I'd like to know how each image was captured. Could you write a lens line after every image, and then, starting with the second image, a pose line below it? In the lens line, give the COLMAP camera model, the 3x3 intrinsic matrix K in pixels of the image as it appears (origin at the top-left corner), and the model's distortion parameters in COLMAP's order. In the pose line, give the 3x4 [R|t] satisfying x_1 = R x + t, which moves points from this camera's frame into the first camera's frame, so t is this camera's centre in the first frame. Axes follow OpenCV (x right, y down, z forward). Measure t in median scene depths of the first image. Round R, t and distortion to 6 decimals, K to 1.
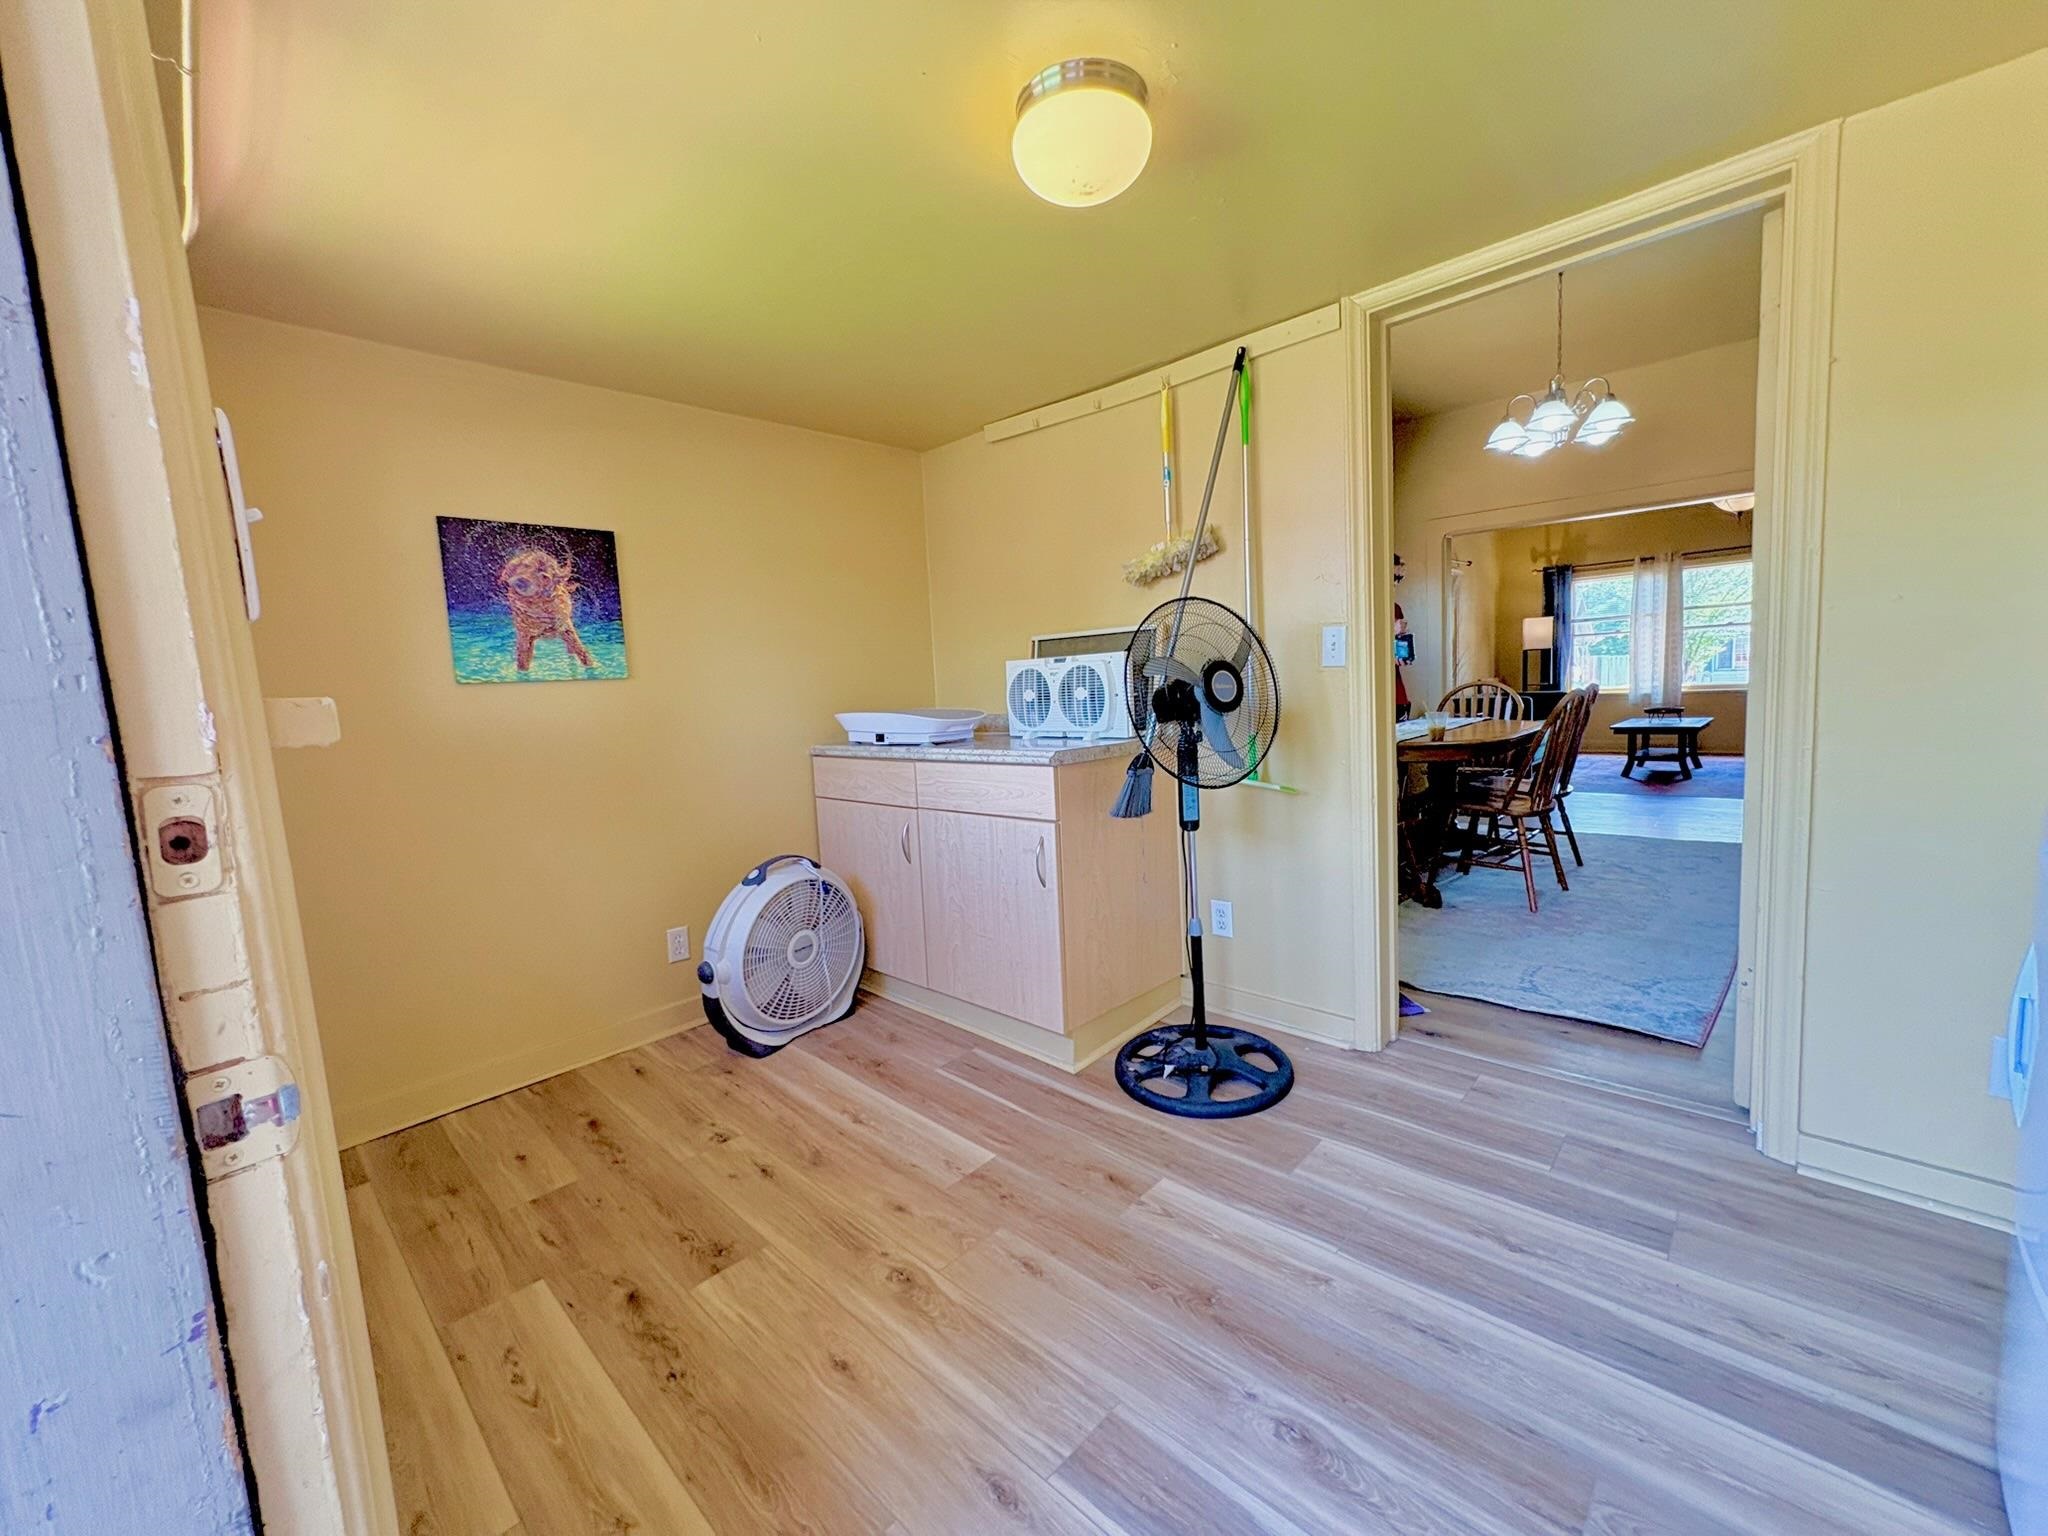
lens RADIAL K [[822.2, 0, 1024.0], [0, 822.2, 768.0], [0, 0, 1]] dist [0.003918, 0.000222]
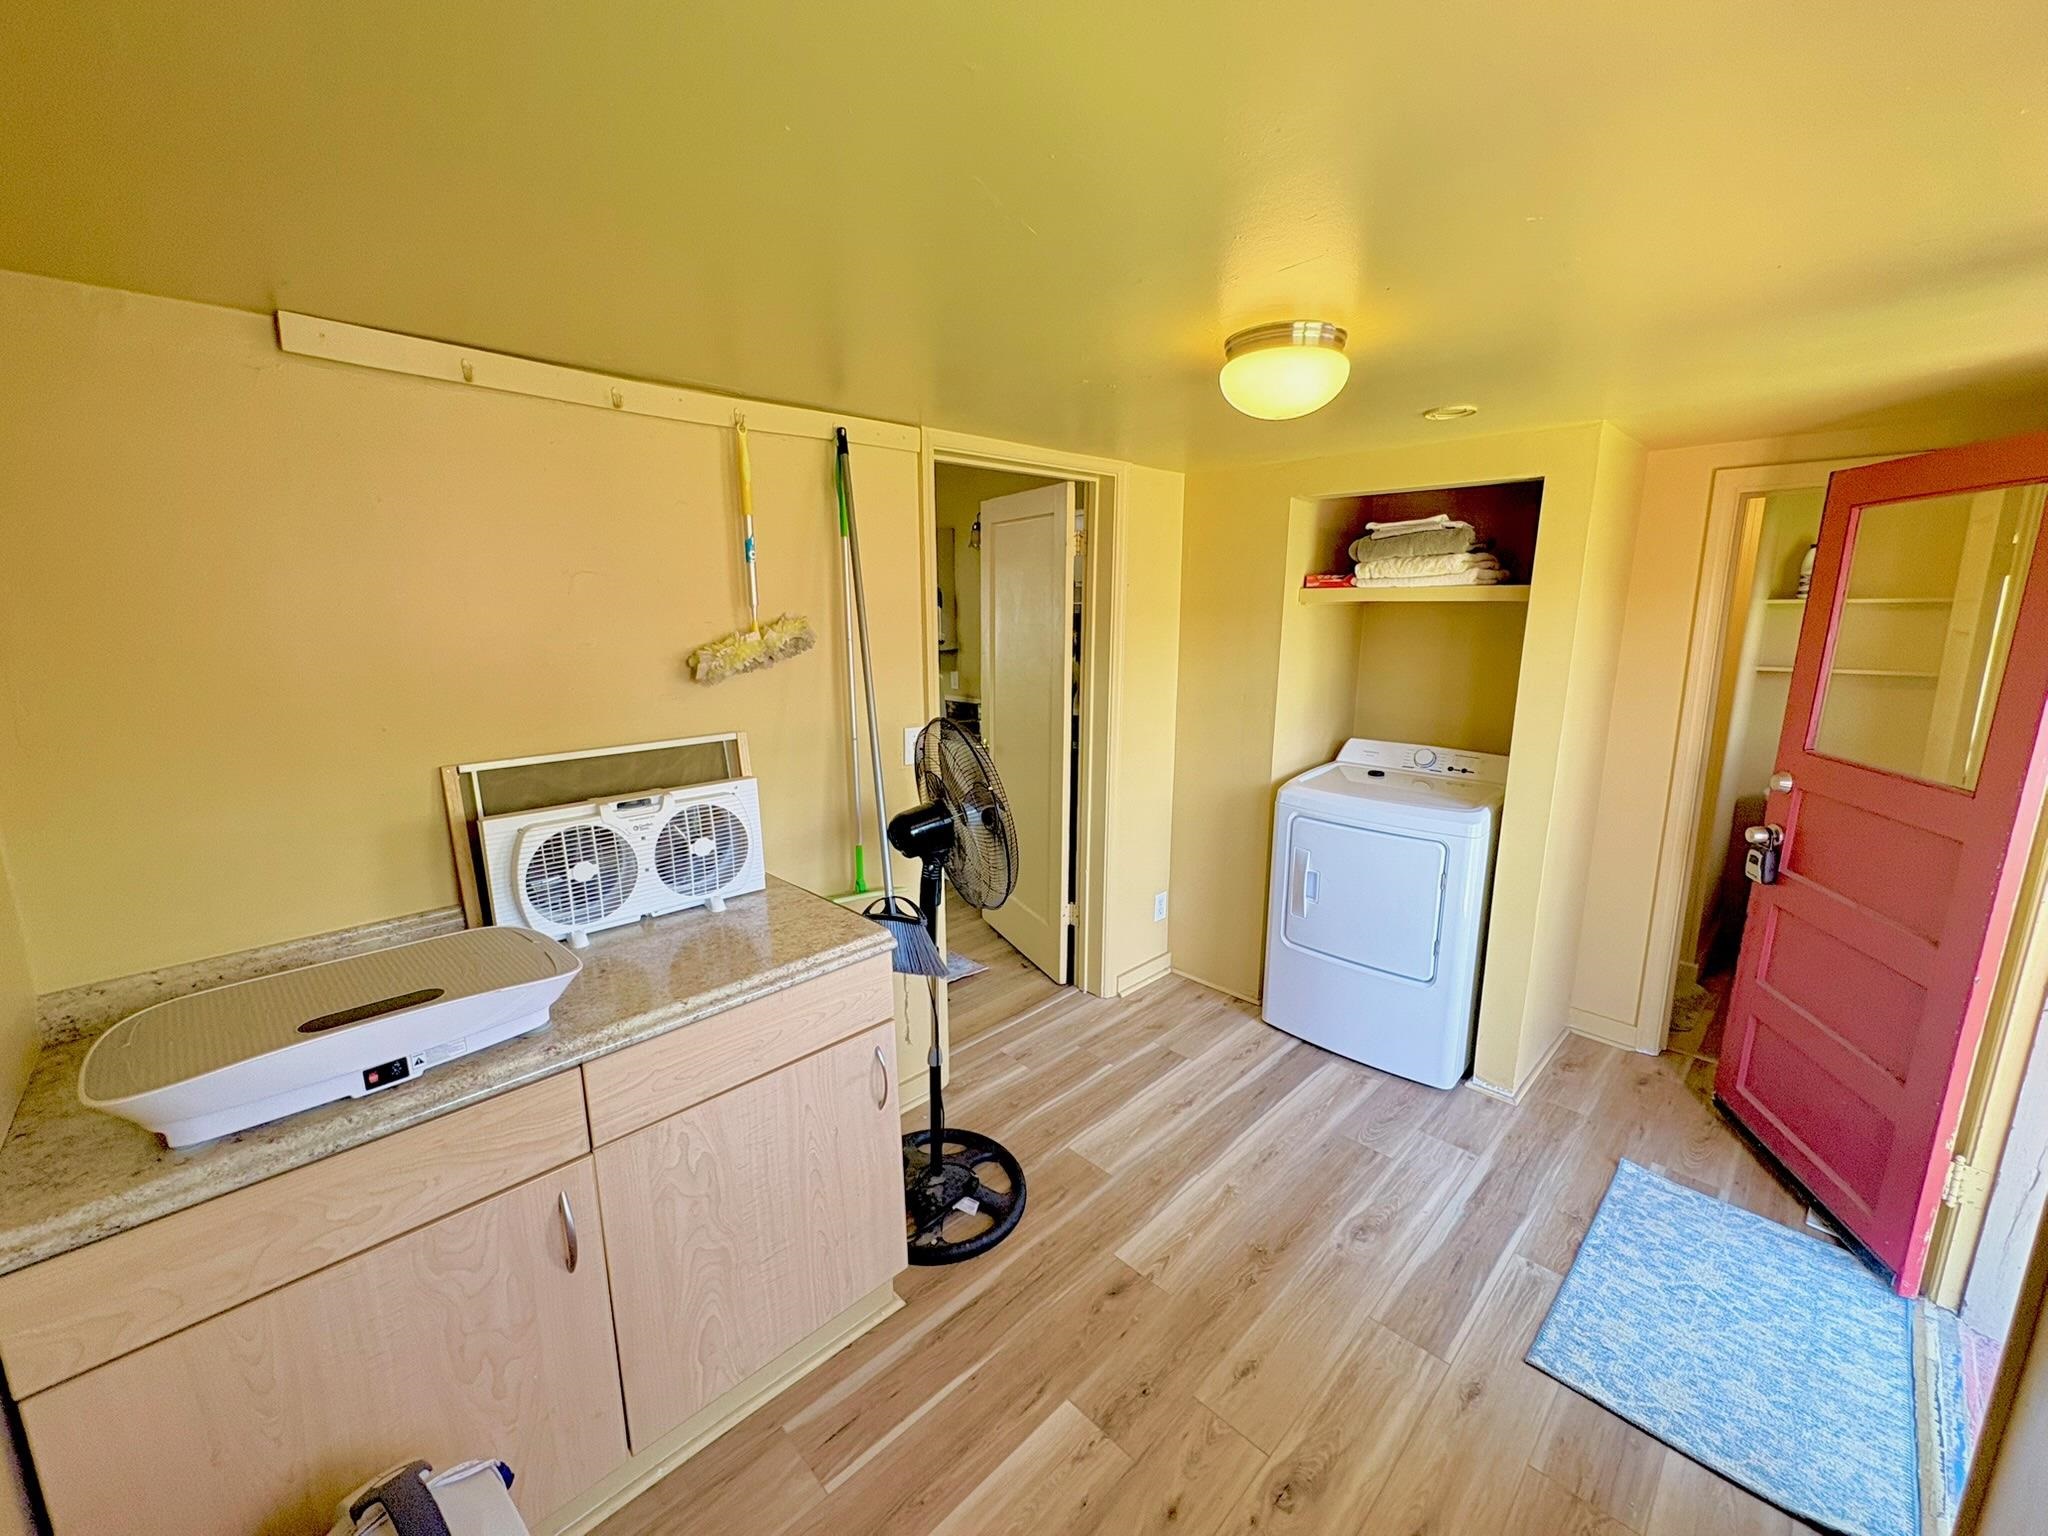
lens RADIAL K [[822.2, 0, 1024.0], [0, 822.2, 768.0], [0, 0, 1]] dist [0.003918, 0.000222]
pose [[0.034491, -0.148587, 0.988298, -0.864700], [0.113031, 0.983121, 0.143864, -0.330057], [-0.992993, 0.106746, 0.050703, 1.035683]]
